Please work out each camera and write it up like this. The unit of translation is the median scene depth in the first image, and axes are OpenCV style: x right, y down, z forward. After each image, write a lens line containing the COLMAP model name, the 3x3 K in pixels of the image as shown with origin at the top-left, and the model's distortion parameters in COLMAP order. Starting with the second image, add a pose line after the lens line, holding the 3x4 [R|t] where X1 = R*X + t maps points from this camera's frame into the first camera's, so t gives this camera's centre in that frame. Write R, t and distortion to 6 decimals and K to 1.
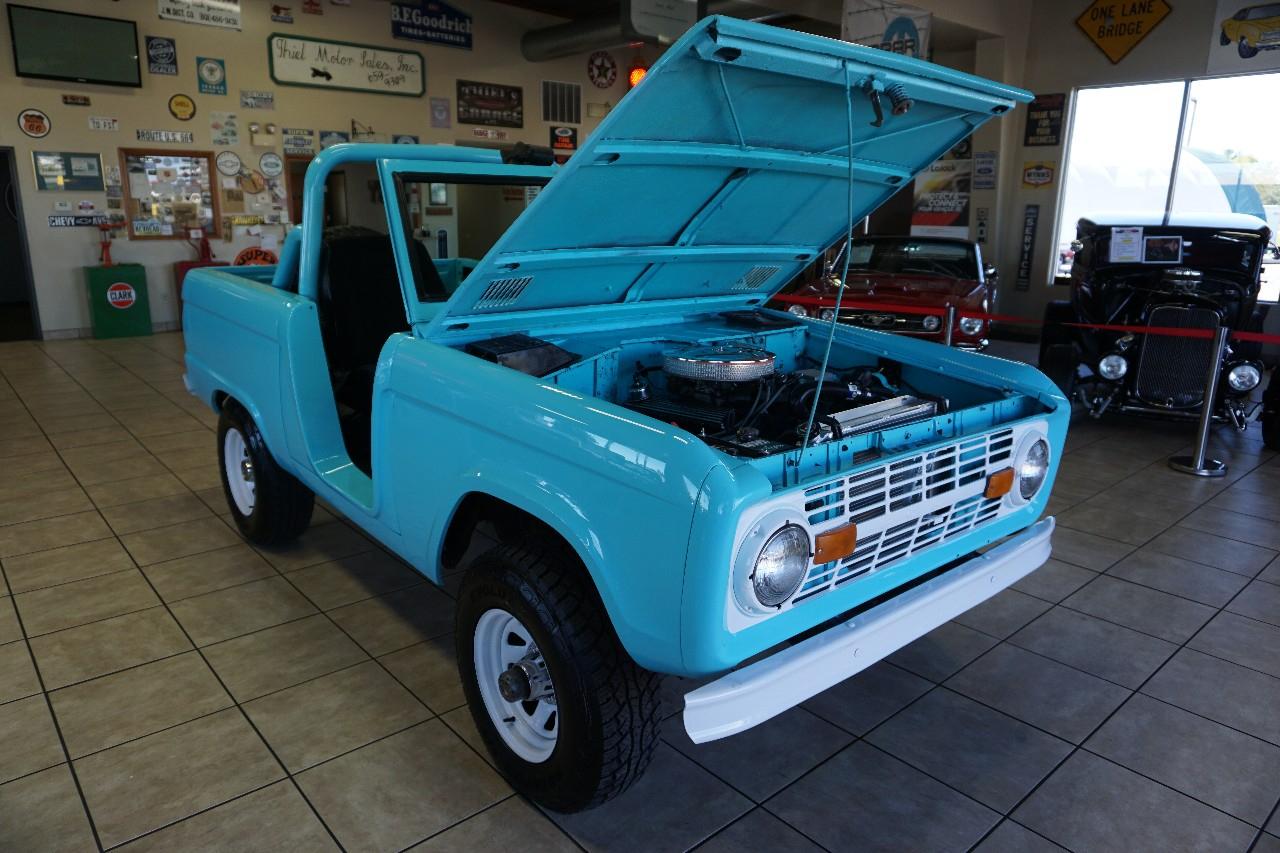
lens RADIAL K [[846.1, 0, 635.6], [0, 846.1, 426.9], [0, 0, 1]] dist [-0.037637, 0.028928]
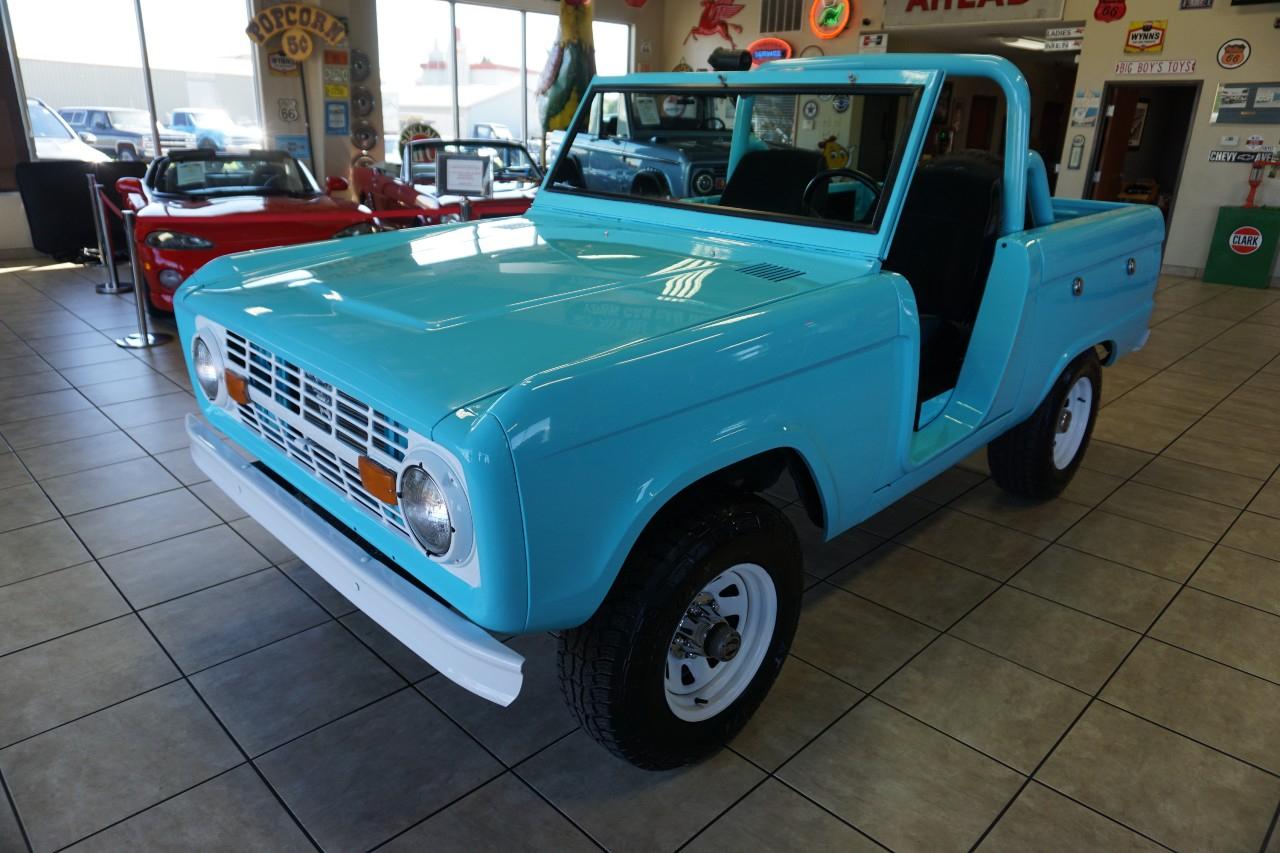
lens RADIAL K [[846.1, 0, 634.8], [0, 846.1, 421.4], [0, 0, 1]] dist [-0.037637, 0.028928]
pose [[0.057266, 0.323638, -0.944447, 0.284833], [-0.273955, 0.914780, 0.296861, -0.065302], [0.960036, 0.241736, 0.141048, 0.280020]]
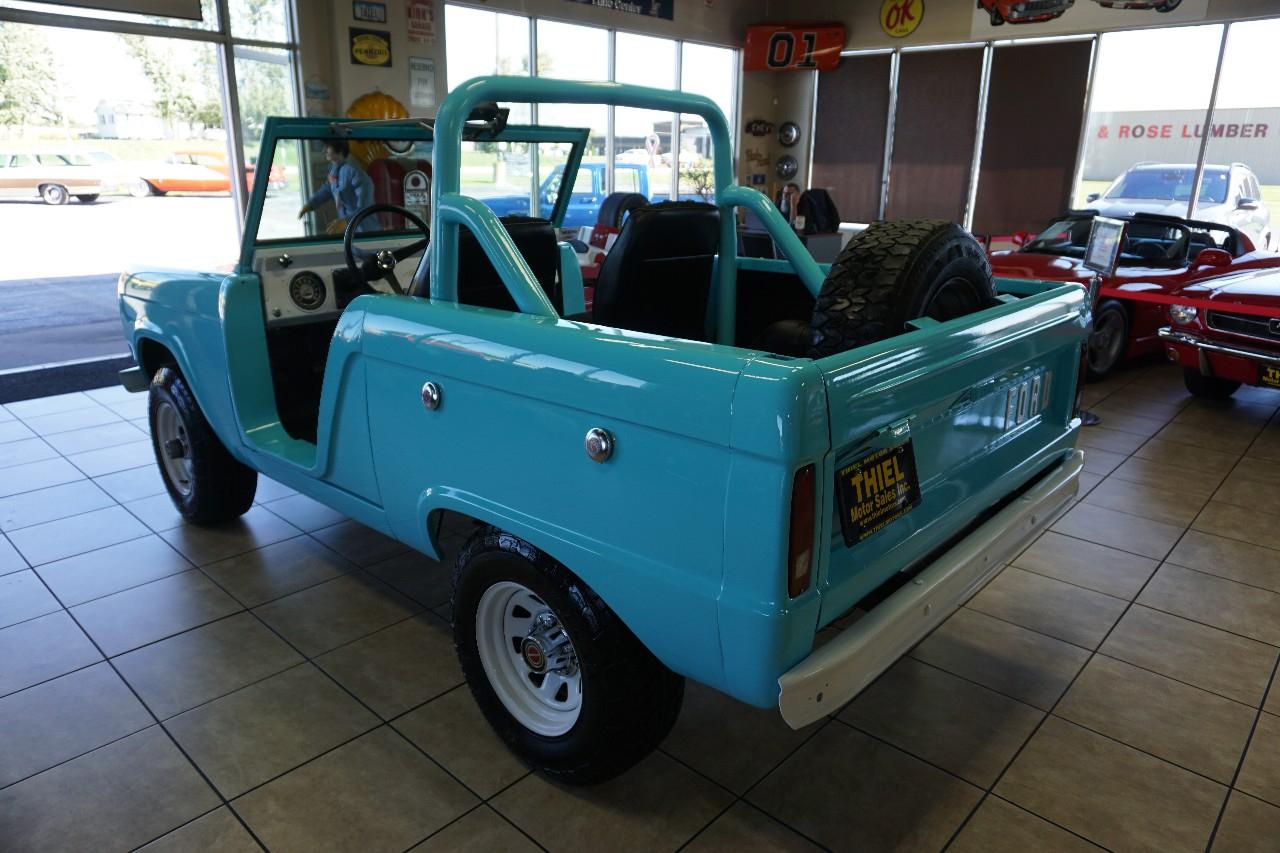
lens RADIAL K [[846.1, 0, 628.2], [0, 846.1, 424.4], [0, 0, 1]] dist [-0.037637, 0.028928]
pose [[-0.994926, 0.004551, -0.100510, -0.060952], [-0.049297, 0.848799, 0.526412, -0.177973], [0.087709, 0.528696, -0.844268, 0.676734]]
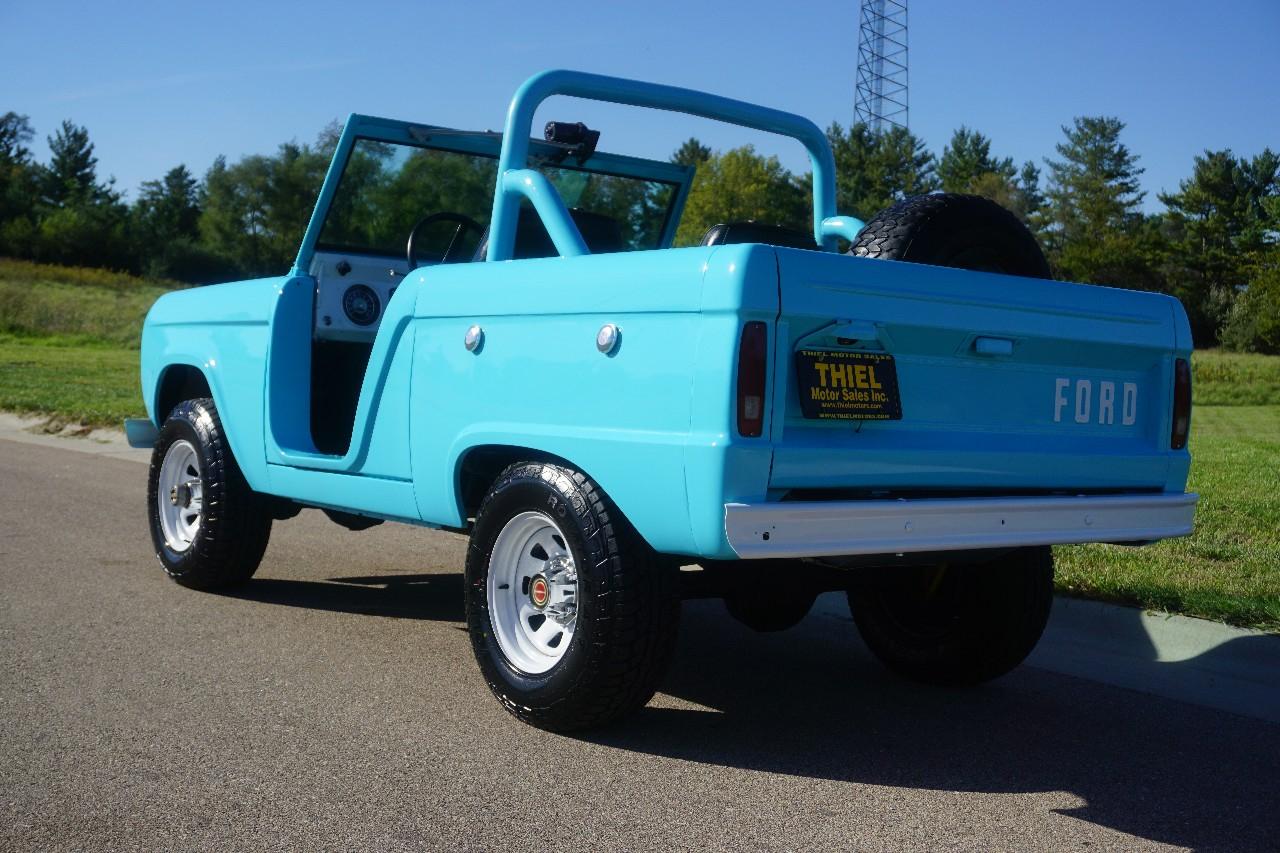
lens RADIAL K [[1568.9, 0, 646.9], [0, 1568.9, 435.8], [0, 0, 1]] dist [-0.006842, 0.000000]
pose [[-0.995225, -0.079732, 0.056296, -0.108705], [-0.060001, 0.954711, 0.291421, -0.168266], [-0.076982, 0.286652, -0.954937, 0.911550]]
